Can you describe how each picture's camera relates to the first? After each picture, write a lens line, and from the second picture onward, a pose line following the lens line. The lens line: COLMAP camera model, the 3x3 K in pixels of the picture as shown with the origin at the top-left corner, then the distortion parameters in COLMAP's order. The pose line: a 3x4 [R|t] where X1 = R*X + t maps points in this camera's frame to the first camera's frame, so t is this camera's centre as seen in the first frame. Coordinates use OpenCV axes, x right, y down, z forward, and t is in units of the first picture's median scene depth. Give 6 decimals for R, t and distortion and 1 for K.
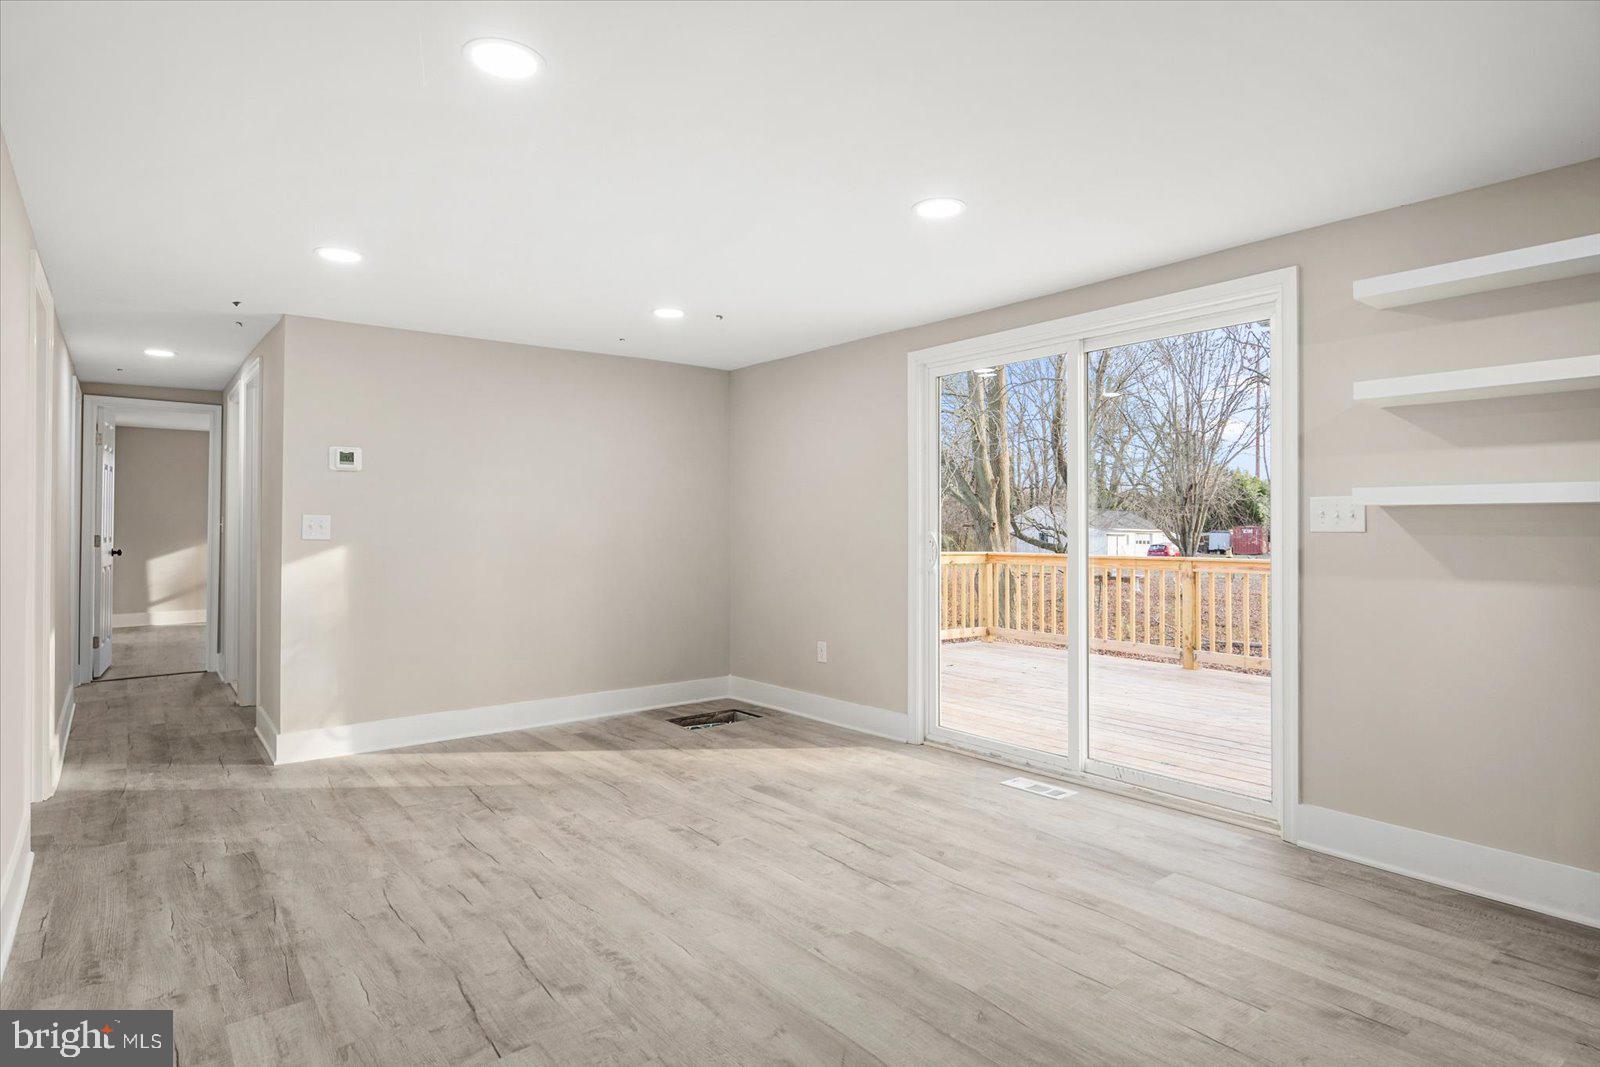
lens RADIAL K [[839.4, 0, 806.5], [0, 839.4, 526.0], [0, 0, 1]] dist [-0.005919, 0.002338]
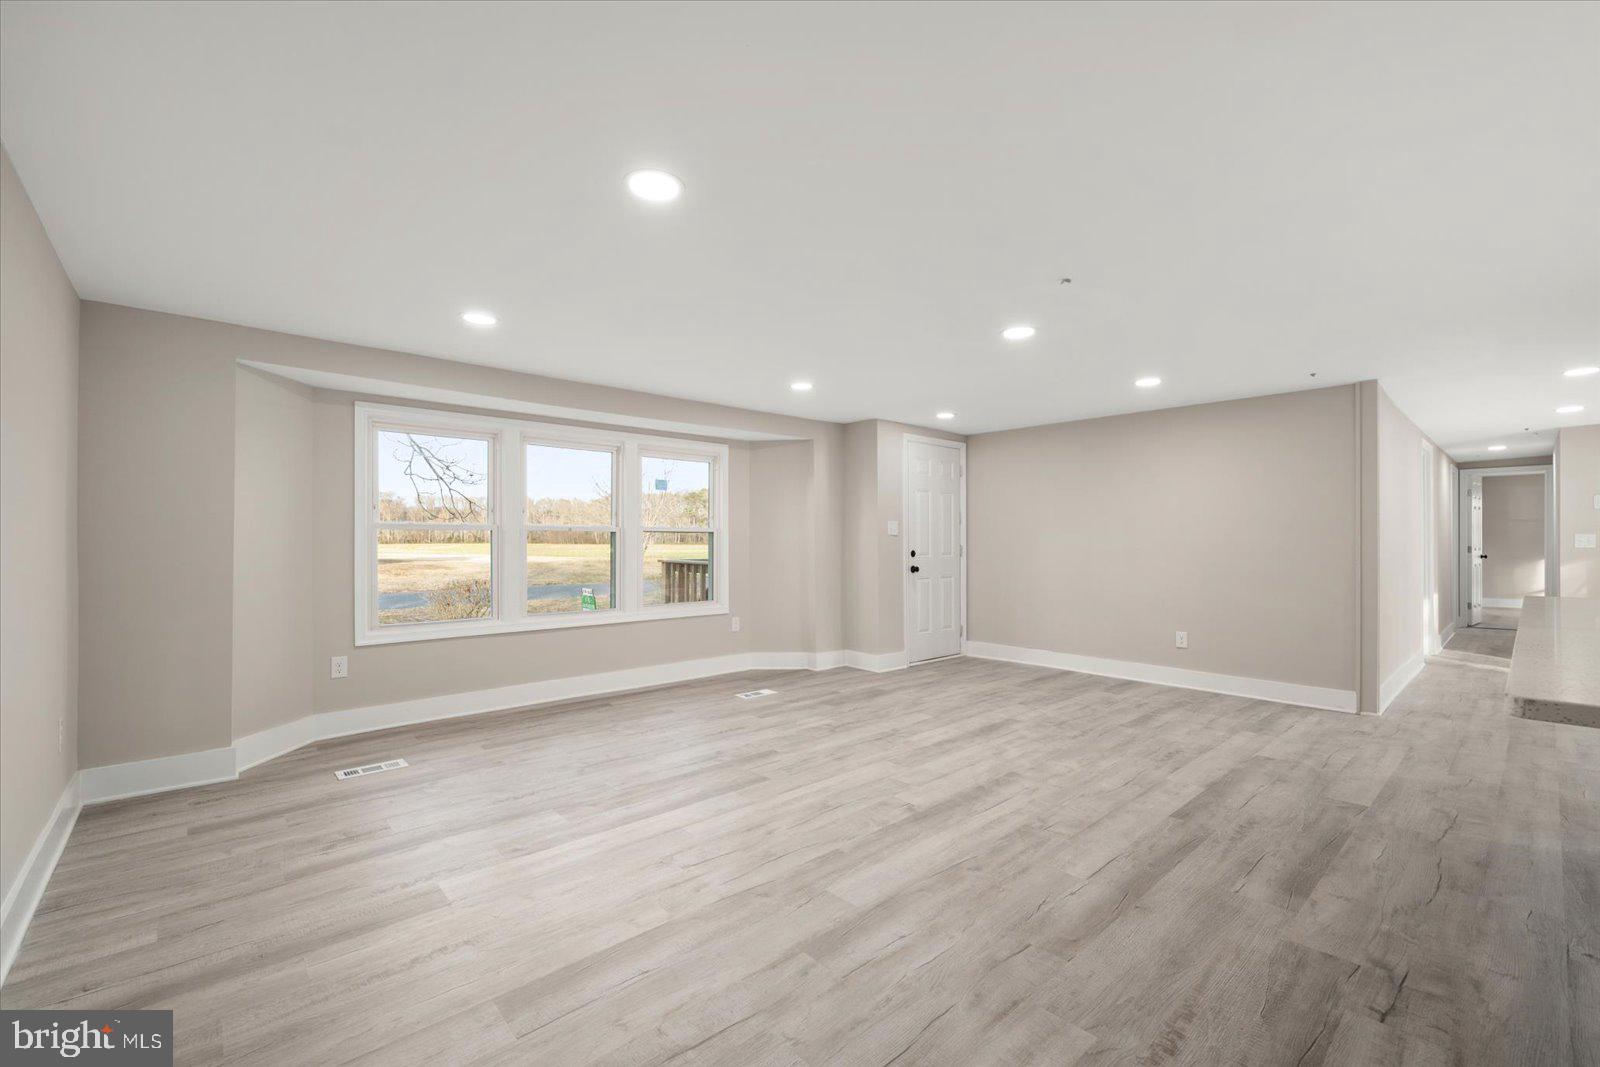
lens RADIAL K [[683.3, 0, 794.9], [0, 683.3, 536.5], [0, 0, 1]] dist [-0.000917, -0.001535]
pose [[0.049323, -0.011833, -0.998713, 0.997022], [0.003701, 0.999925, -0.011665, 0.003277], [0.998776, -0.003121, 0.049364, -0.953369]]
